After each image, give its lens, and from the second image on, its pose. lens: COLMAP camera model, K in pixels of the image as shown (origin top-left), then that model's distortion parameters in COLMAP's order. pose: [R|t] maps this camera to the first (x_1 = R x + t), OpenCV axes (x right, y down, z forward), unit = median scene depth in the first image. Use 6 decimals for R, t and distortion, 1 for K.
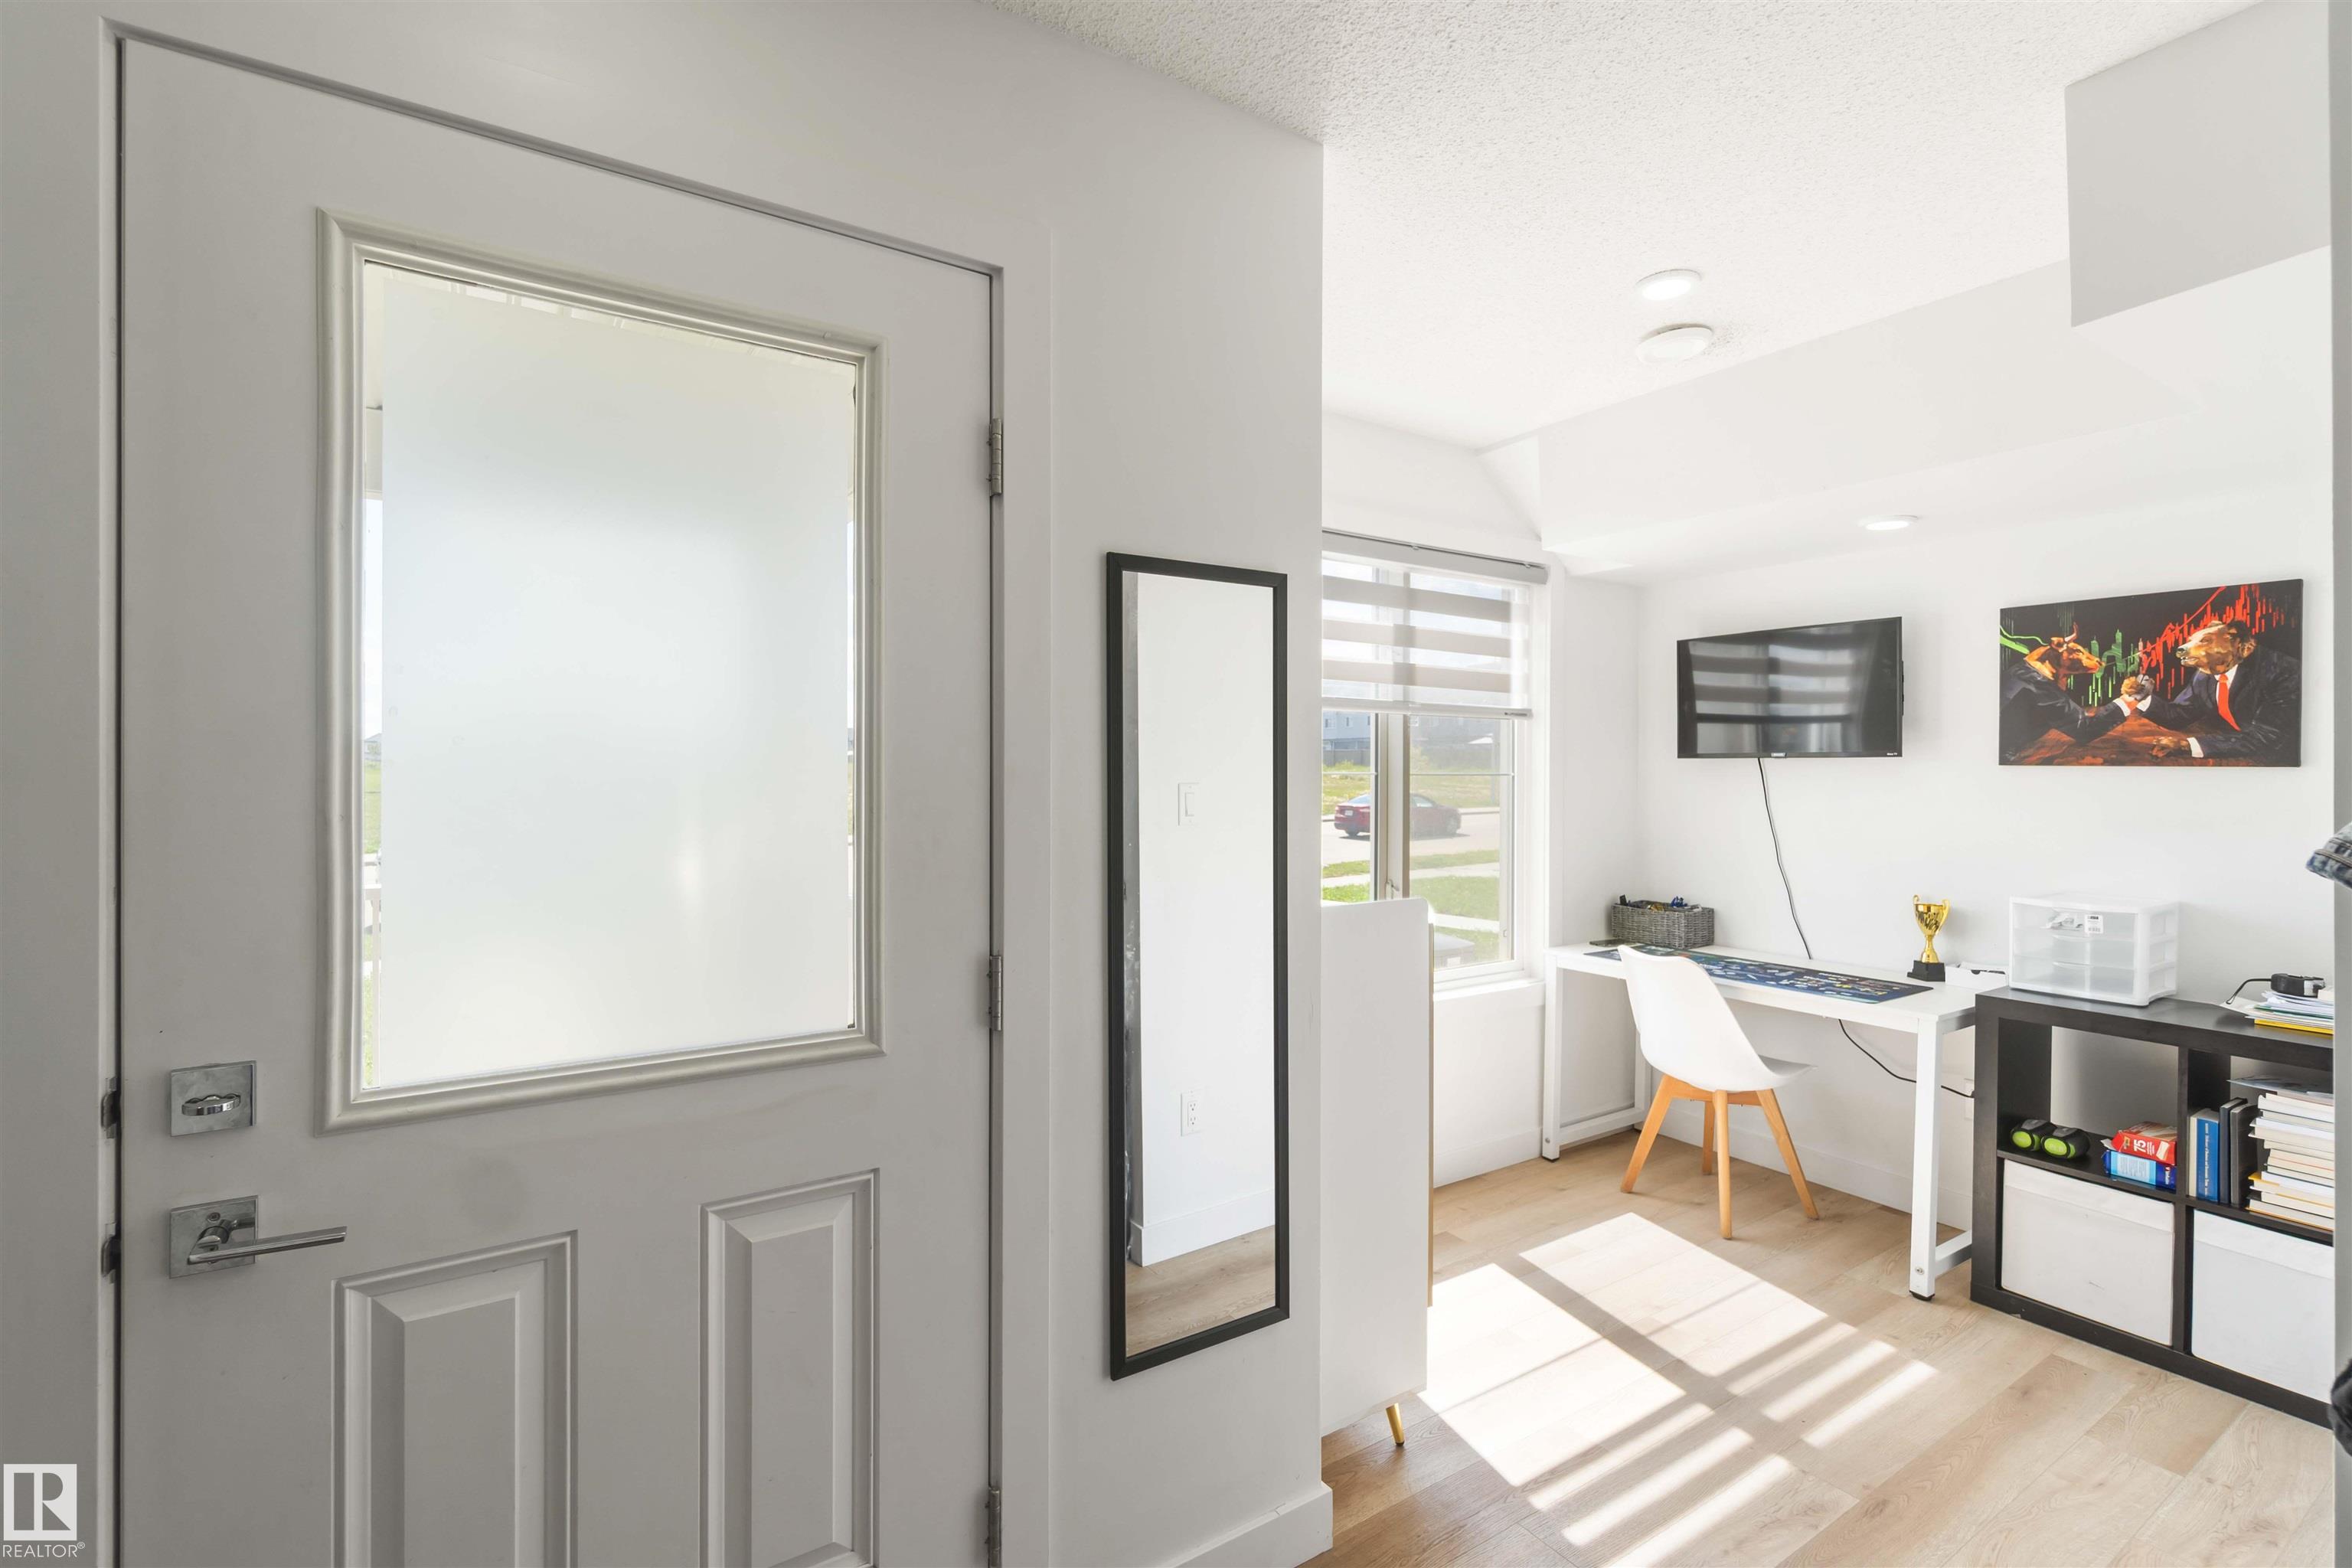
lens RADIAL K [[1068.0, 0, 1181.5], [0, 1068.0, 781.7], [0, 0, 1]] dist [-0.000328, 0.003133]
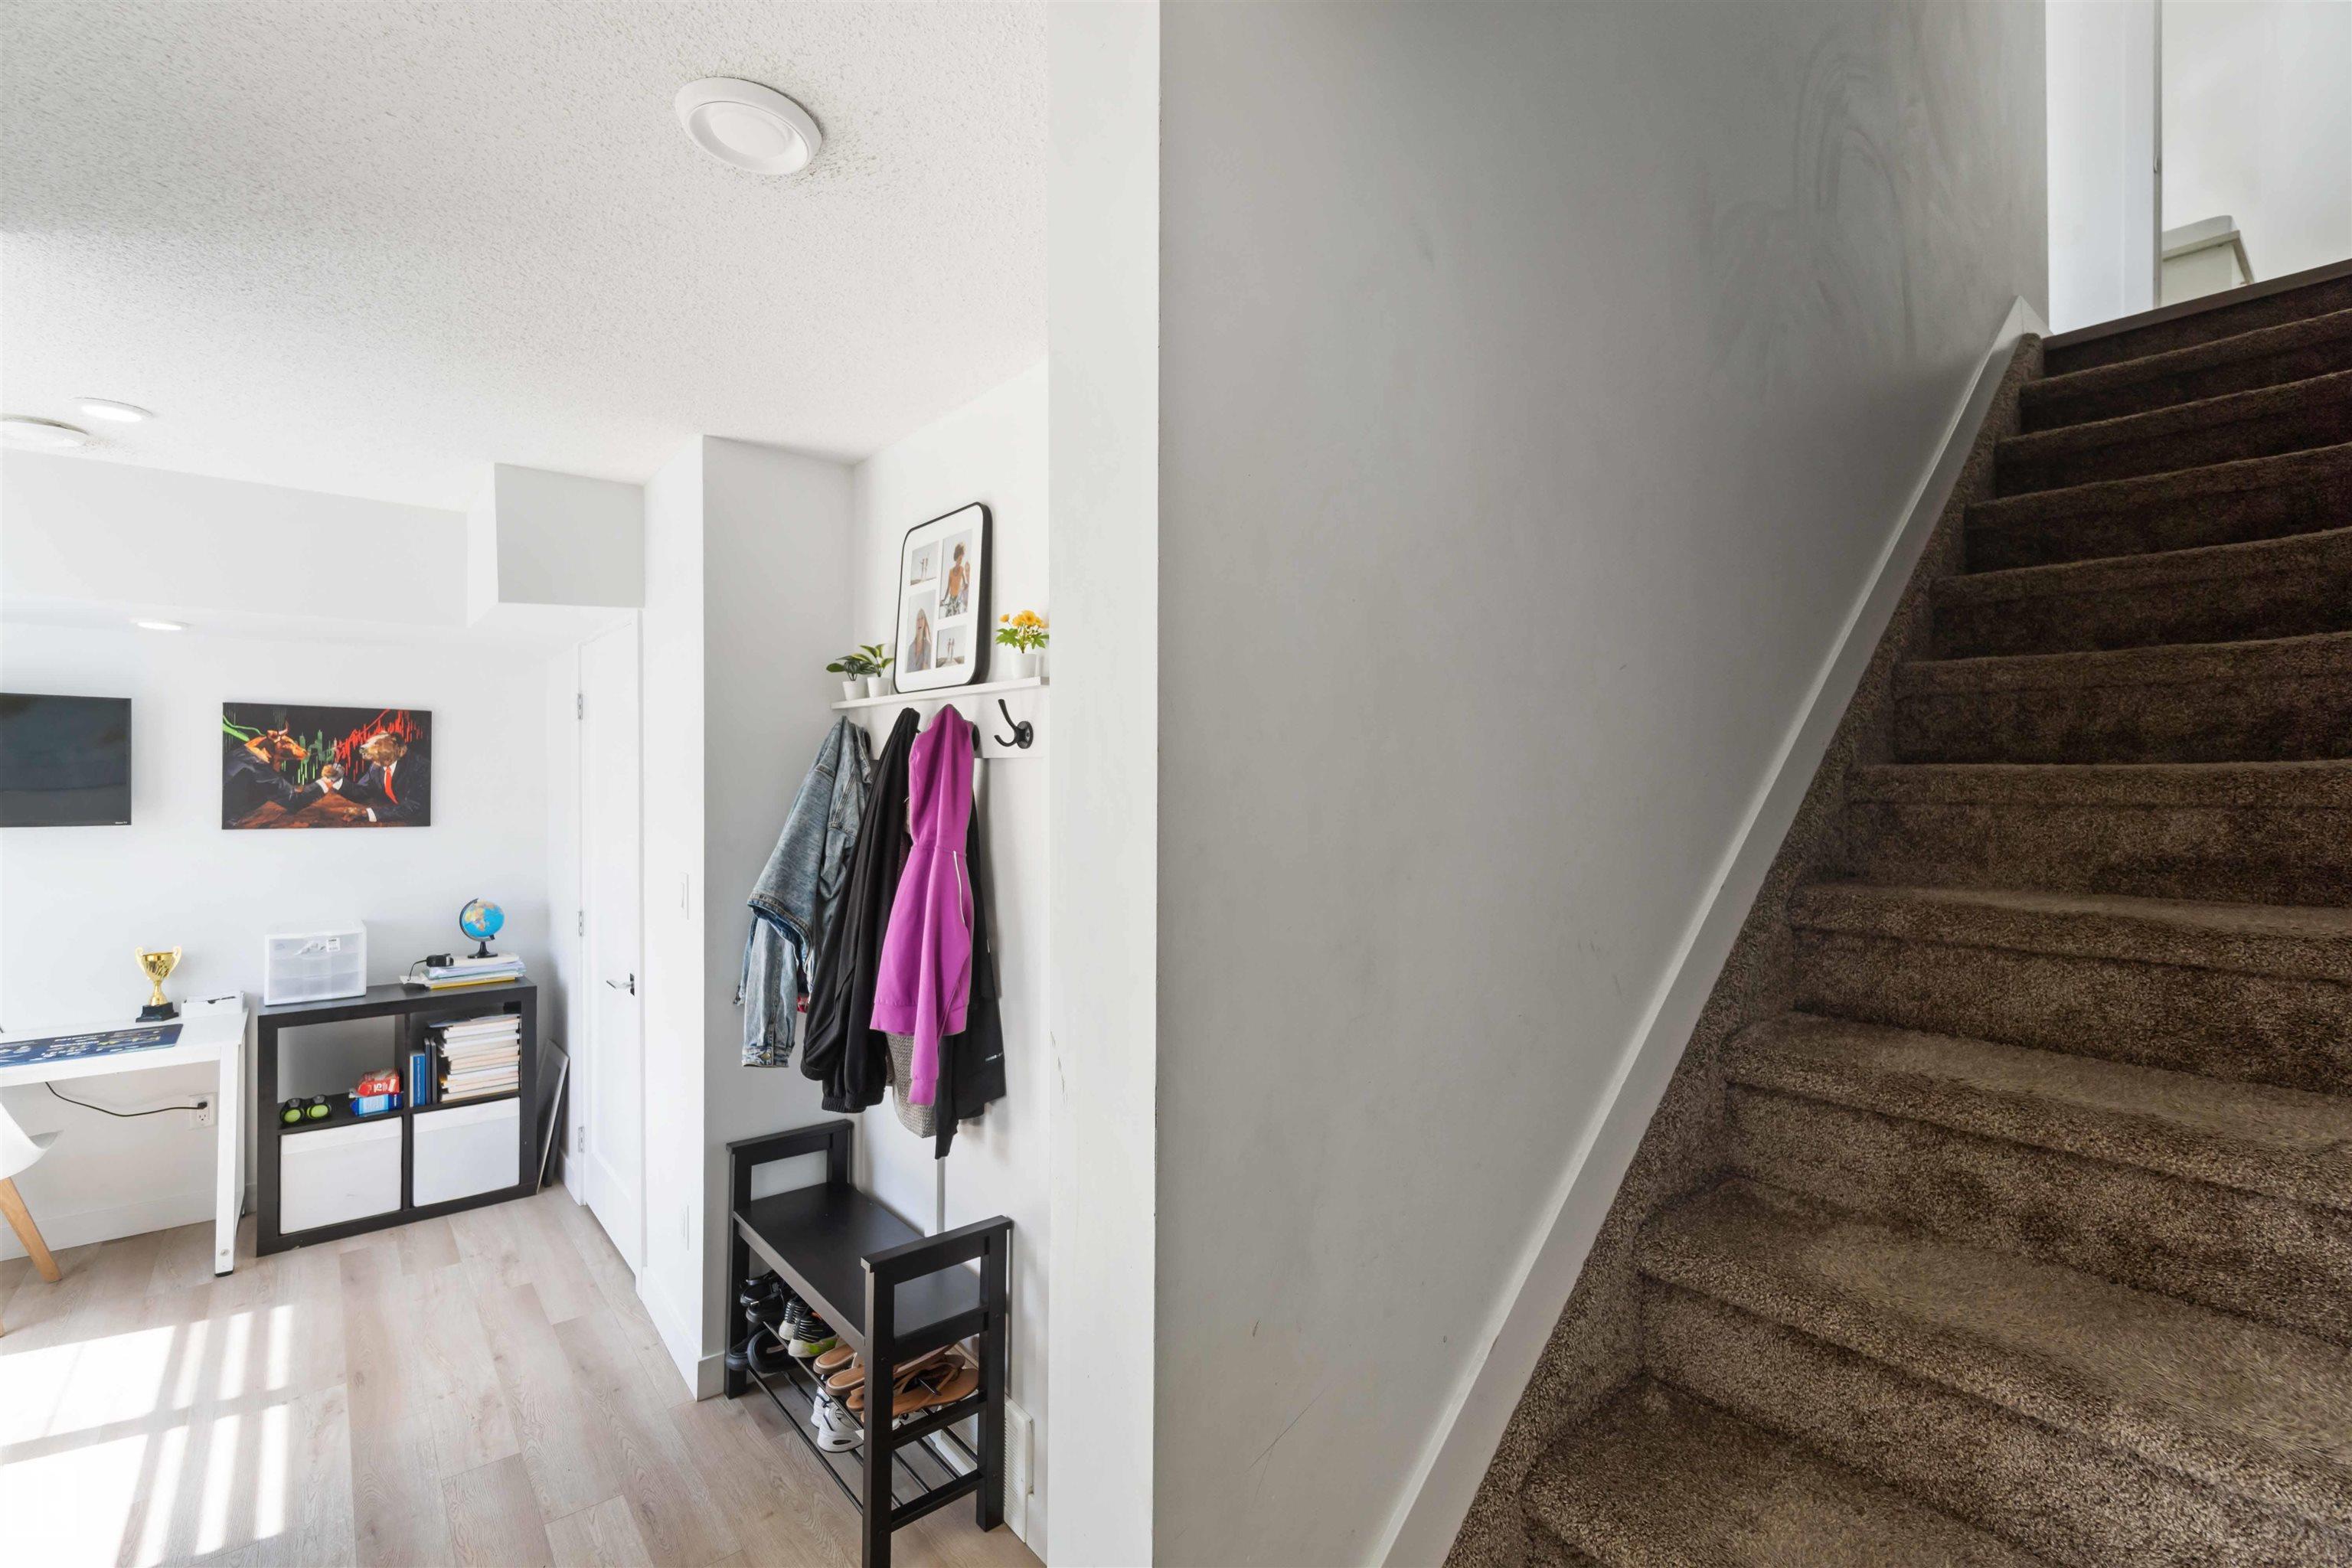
lens RADIAL K [[1016.8, 0, 1168.6], [0, 1016.8, 773.5], [0, 0, 1]] dist [0.000518, 0.001685]
pose [[-0.129475, -0.004565, 0.991572, -0.578088], [-0.001867, 0.999989, 0.004360, -0.093943], [-0.991581, -0.001286, -0.129482, 0.079919]]
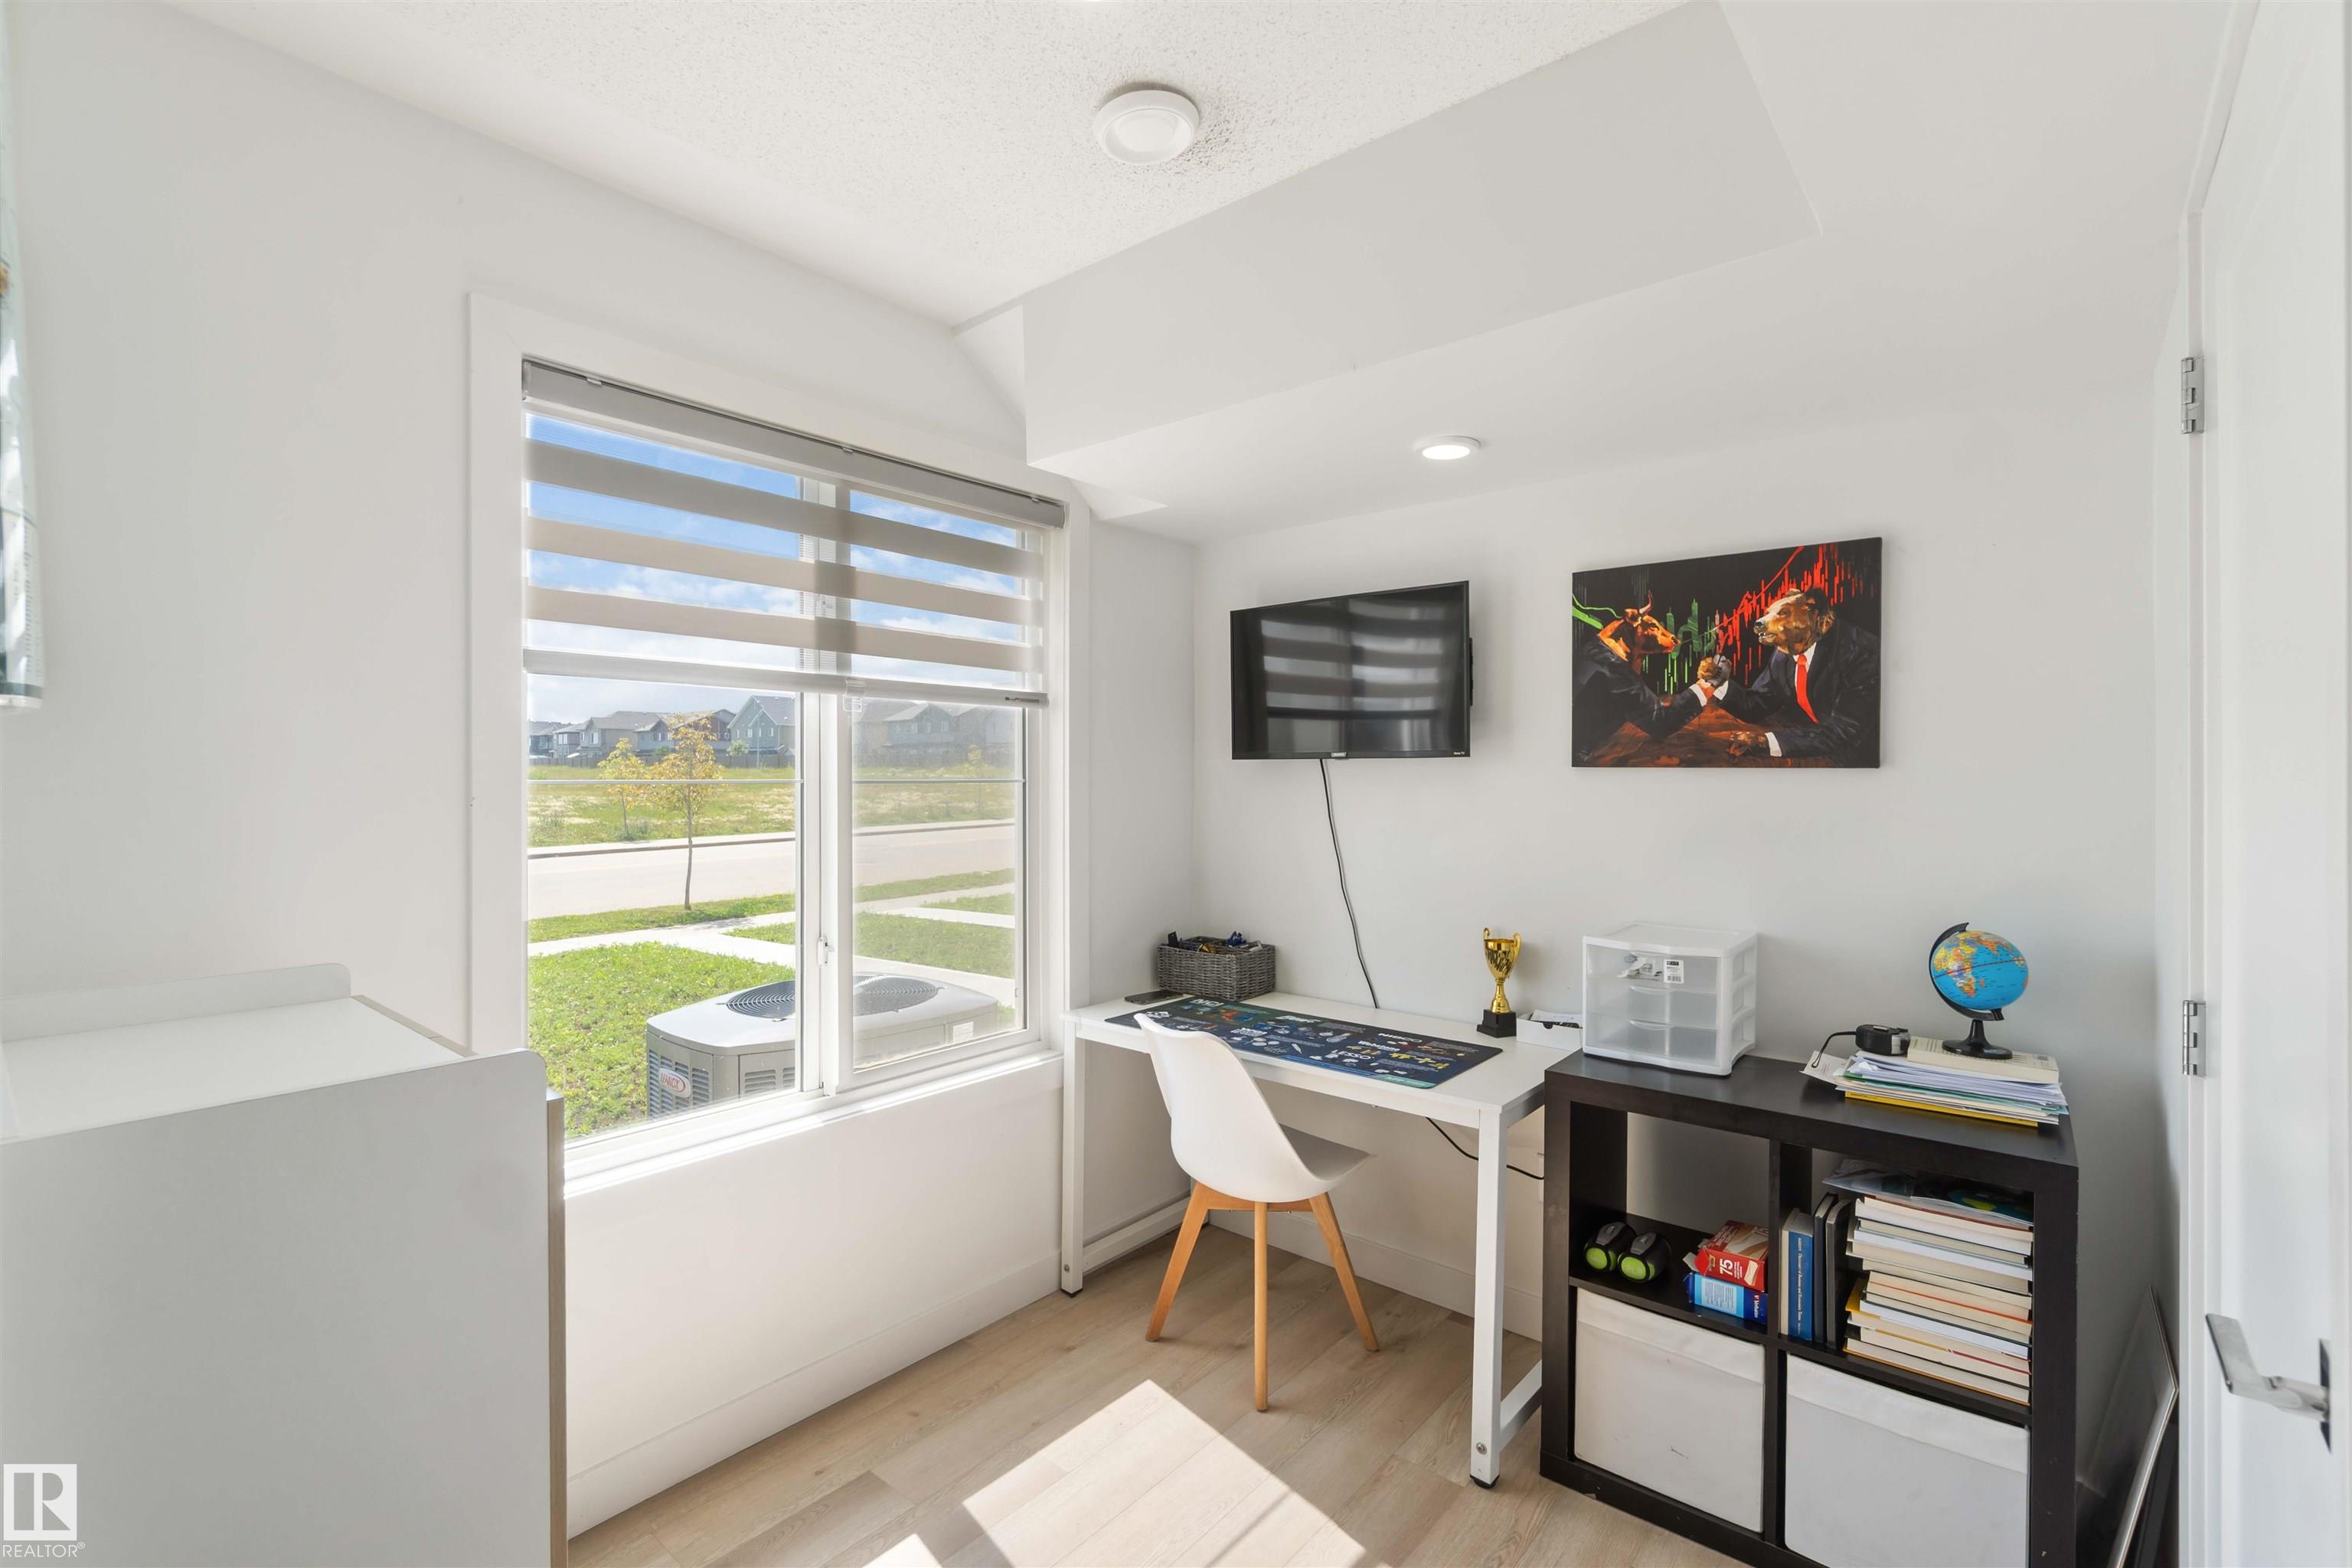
lens RADIAL K [[1016.8, 0, 1208.8], [0, 1016.8, 794.7], [0, 0, 1]] dist [0.000518, 0.001685]
pose [[0.954838, -0.010980, 0.296924, 0.294629], [0.007841, 0.999900, 0.011760, -0.005808], [-0.297023, -0.008900, 0.954829, 0.373127]]
